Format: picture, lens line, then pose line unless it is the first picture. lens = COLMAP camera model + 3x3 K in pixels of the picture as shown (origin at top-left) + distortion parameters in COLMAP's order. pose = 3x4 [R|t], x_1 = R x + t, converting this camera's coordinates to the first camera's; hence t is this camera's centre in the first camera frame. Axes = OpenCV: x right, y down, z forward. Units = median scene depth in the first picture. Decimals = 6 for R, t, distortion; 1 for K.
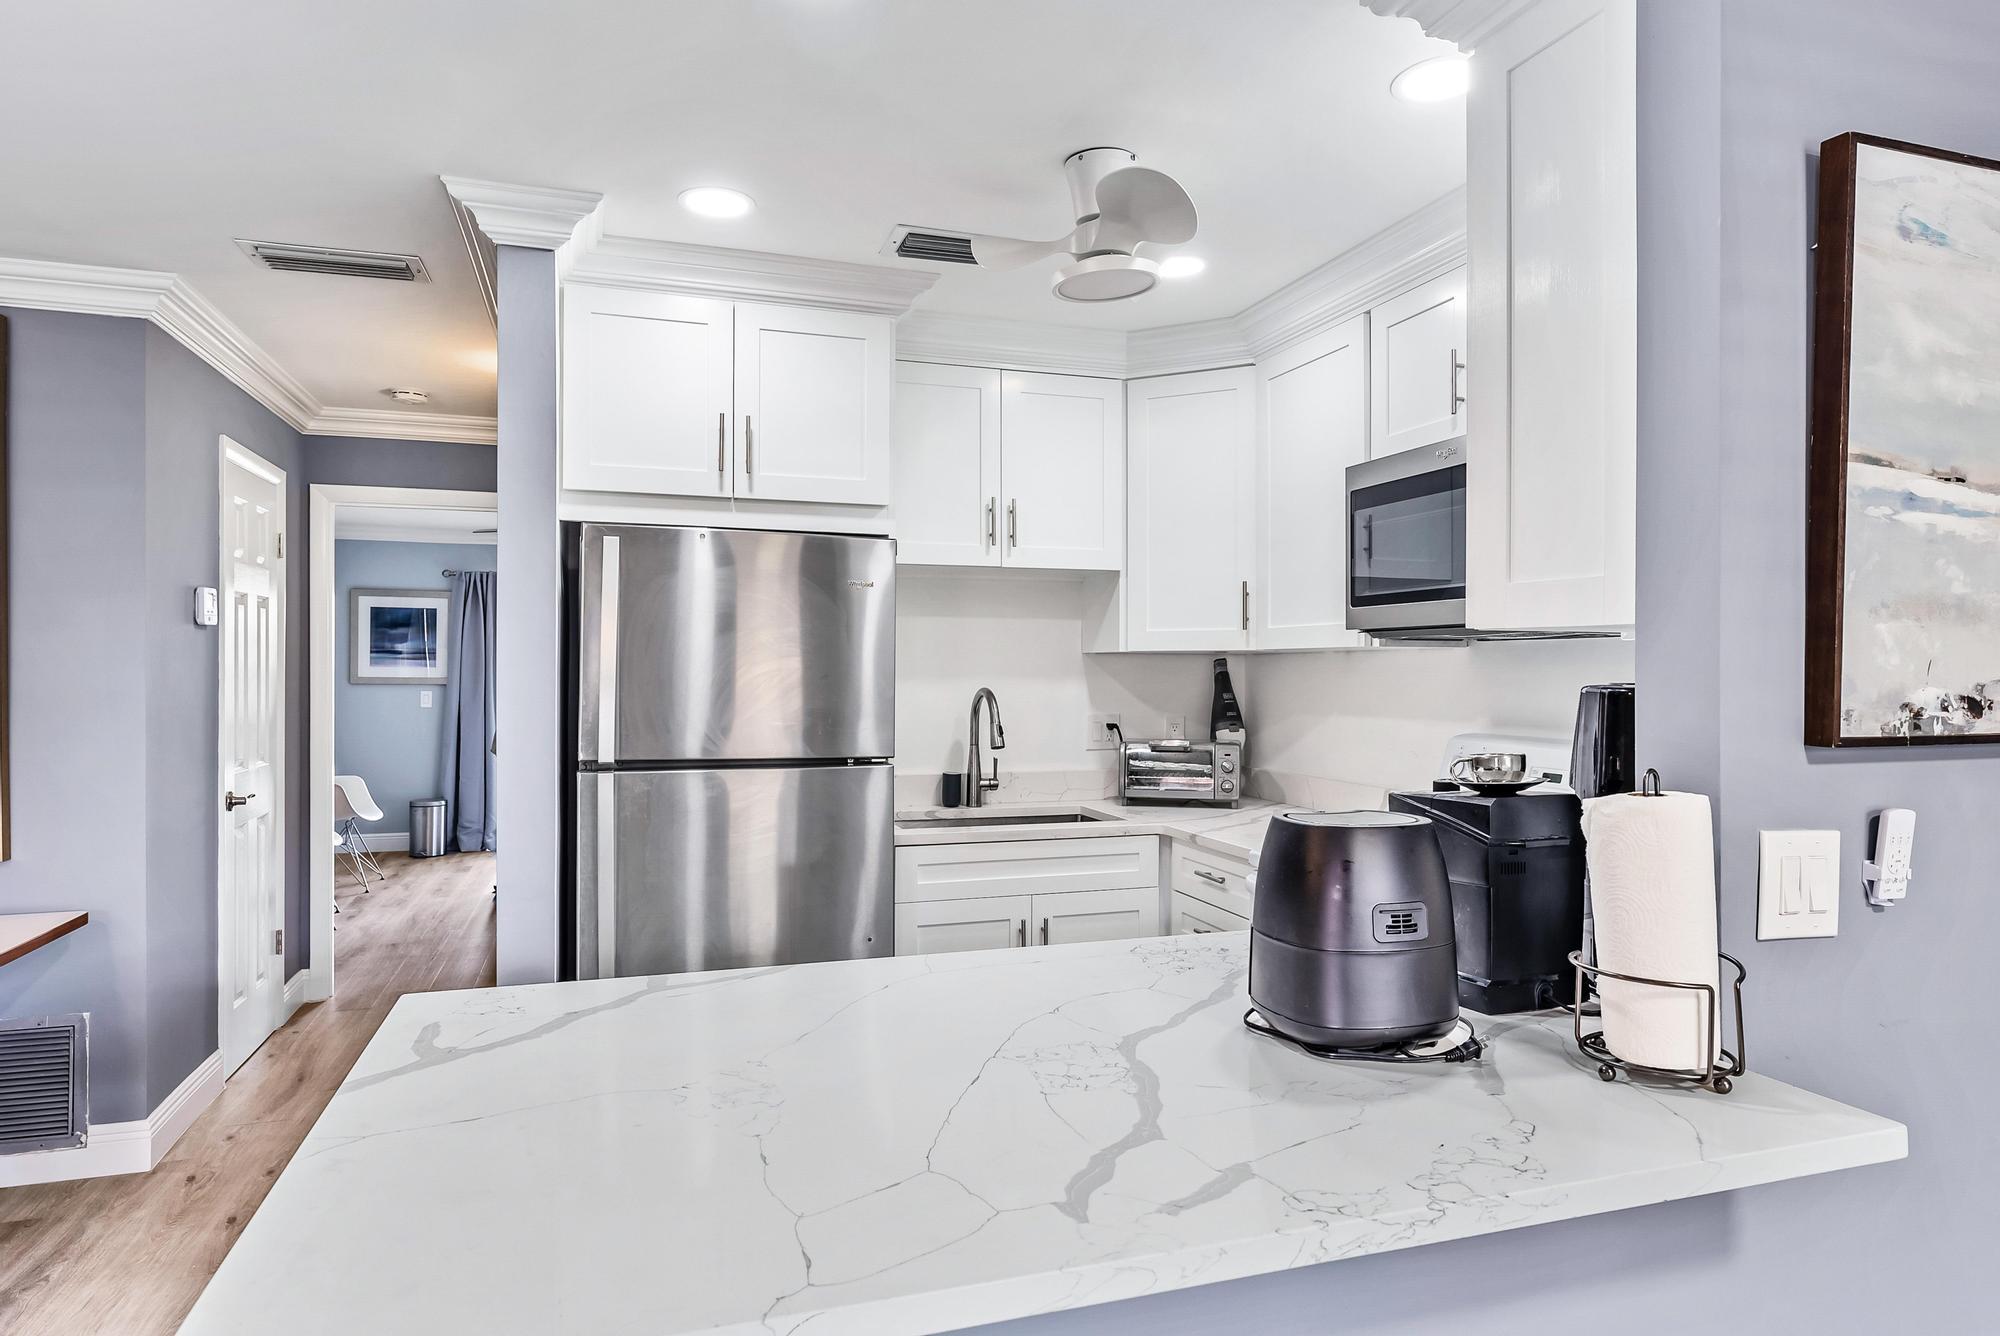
lens RADIAL K [[1176.5, 0, 999.9], [0, 1176.5, 670.2], [0, 0, 1]] dist [-0.000293, 0.000060]
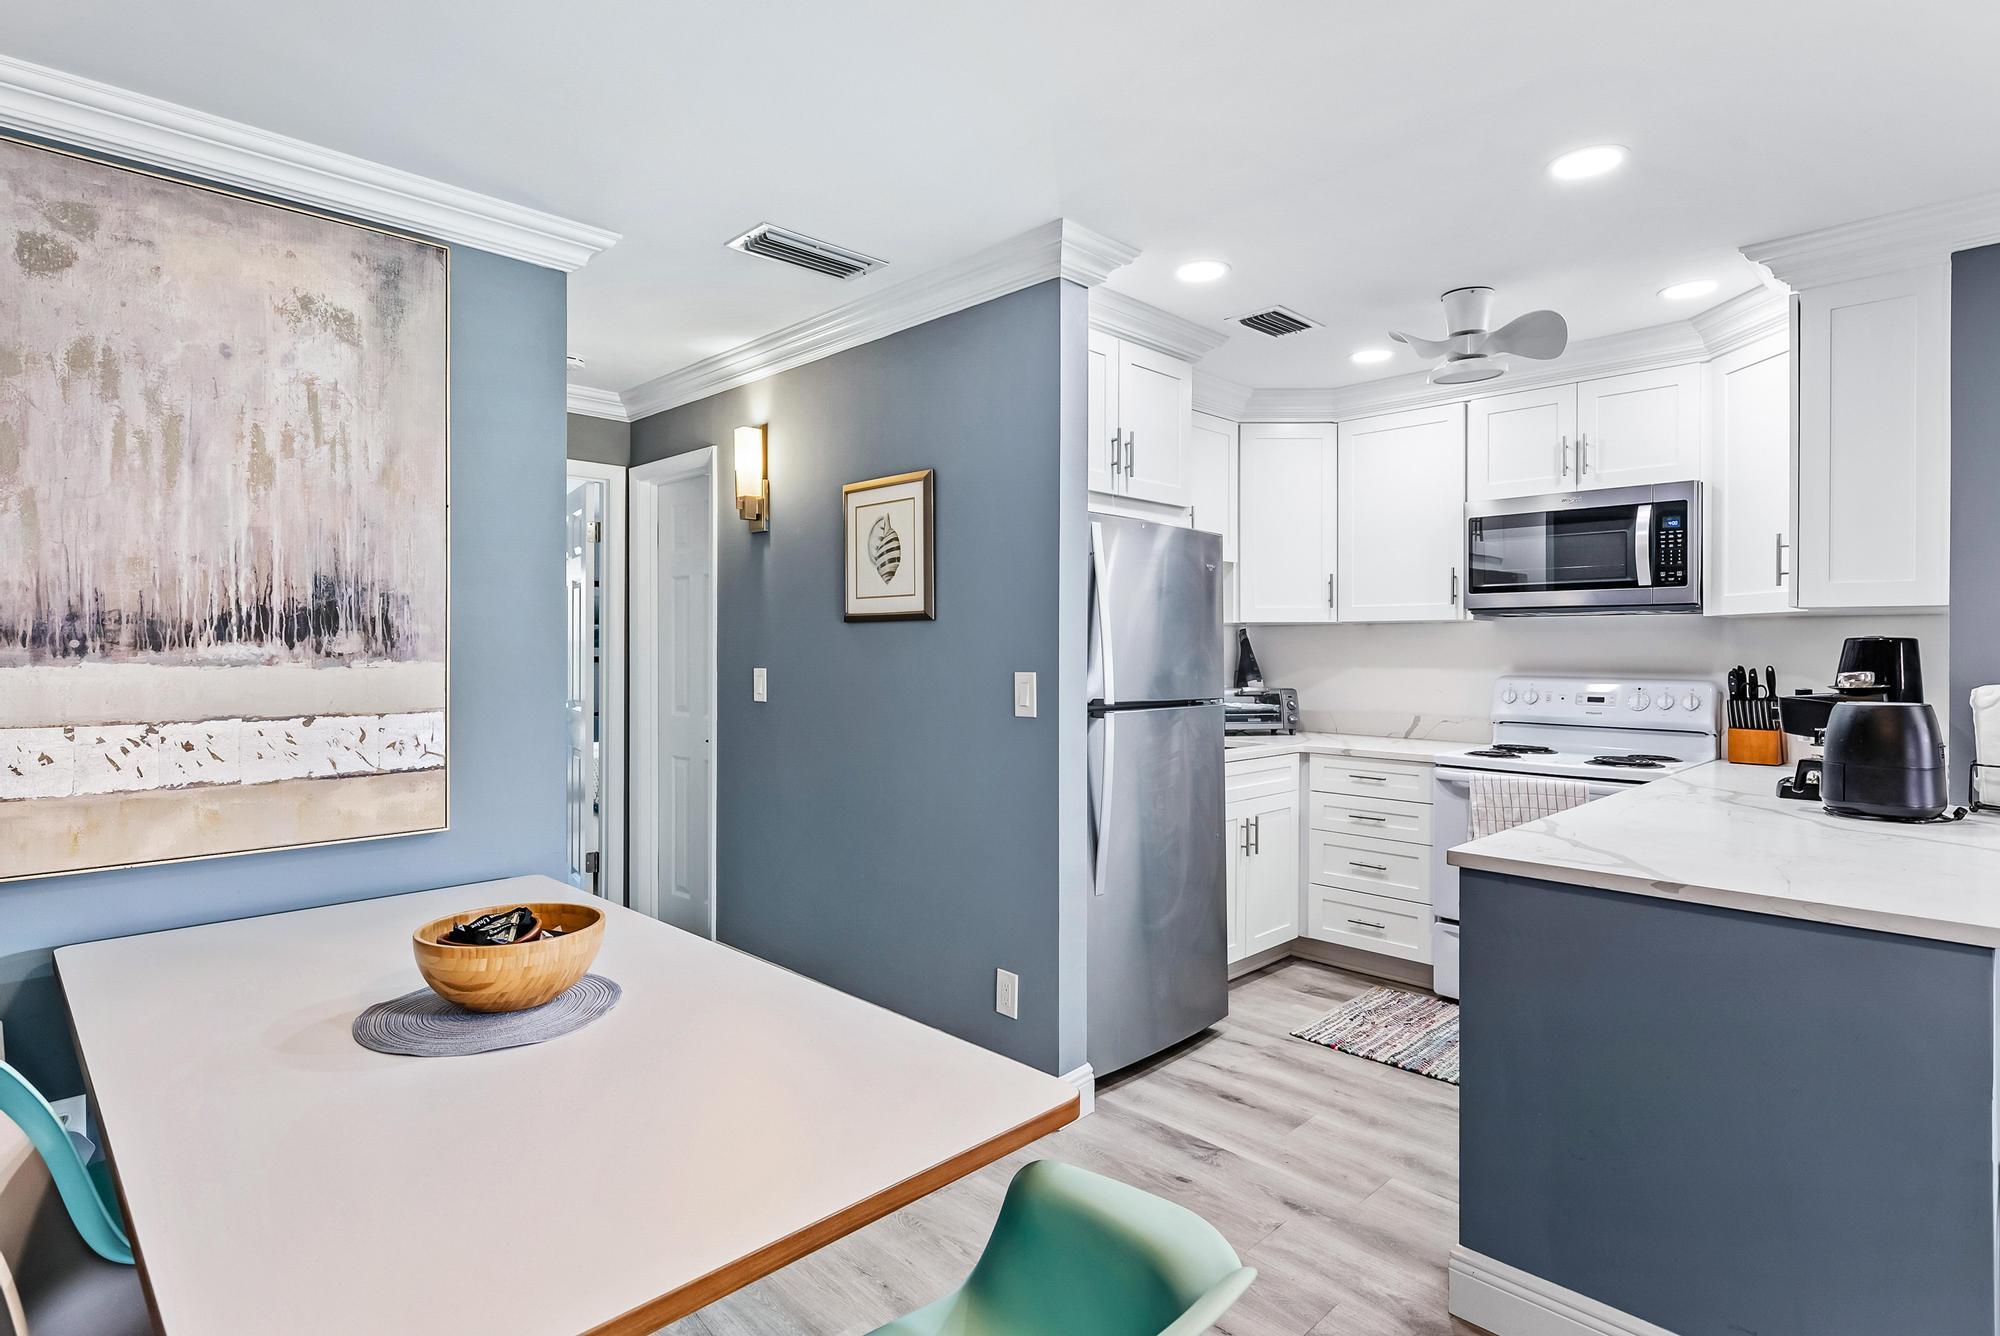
lens RADIAL K [[1036.7, 0, 1000.1], [0, 1036.7, 649.8], [0, 0, 1]] dist [-0.007383, -0.000188]
pose [[0.893304, -0.000910, 0.449451, -0.846574], [-0.000296, 0.999997, 0.002611, 0.015960], [-0.449452, -0.002466, 0.893301, 0.066736]]
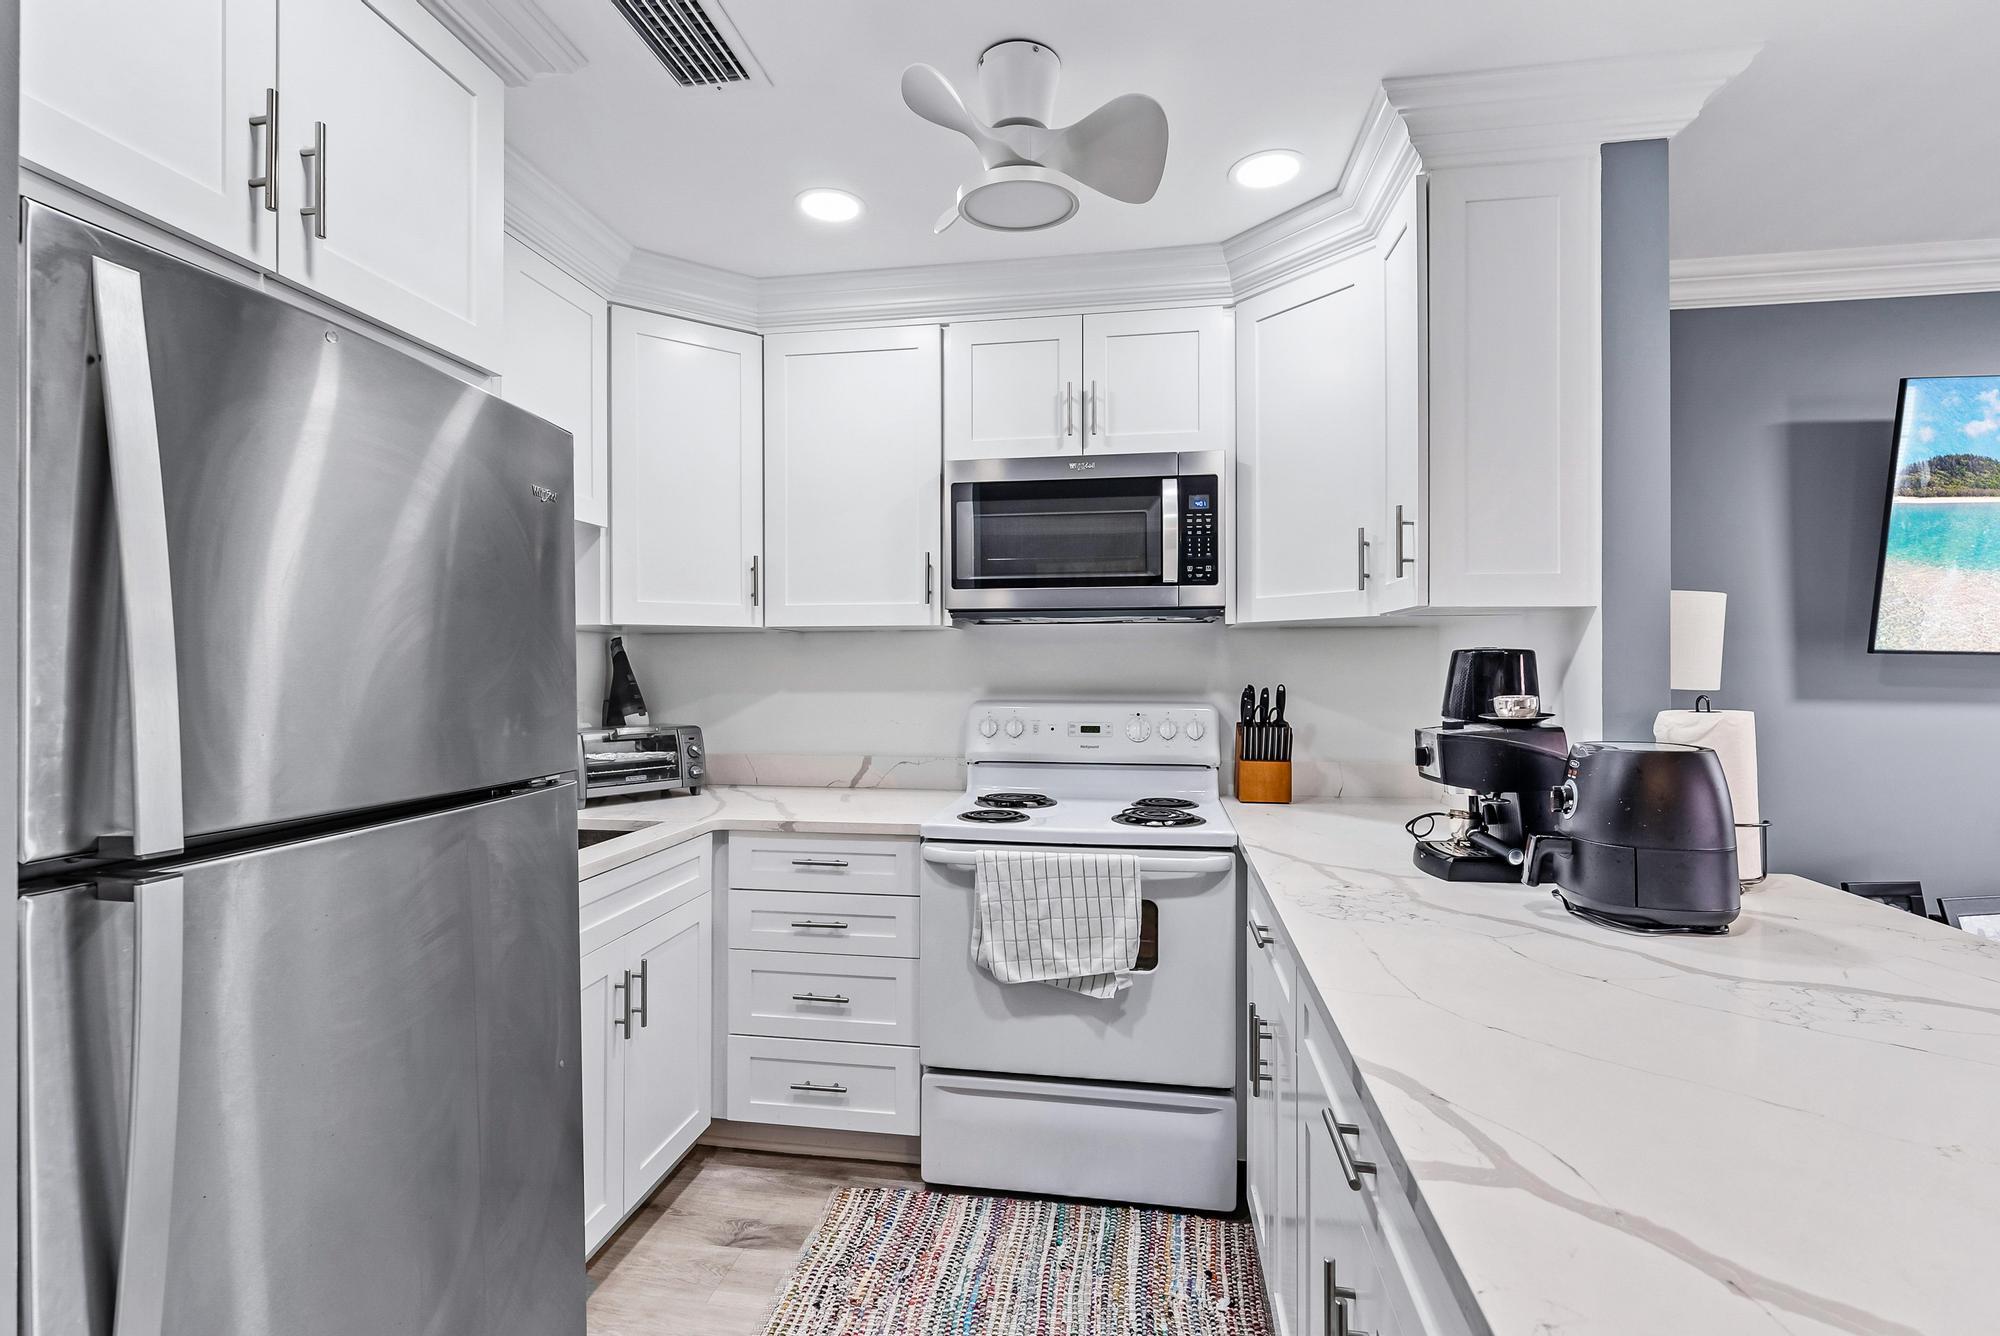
lens RADIAL K [[910.7, 0, 1005.3], [0, 910.7, 664.1], [0, 0, 1]] dist [0.004228, 0.000533]
pose [[0.453431, -0.001180, 0.891291, -0.431755], [0.002757, 0.999996, -0.000079, 0.016693], [-0.891287, 0.002493, 0.453433, 0.563825]]
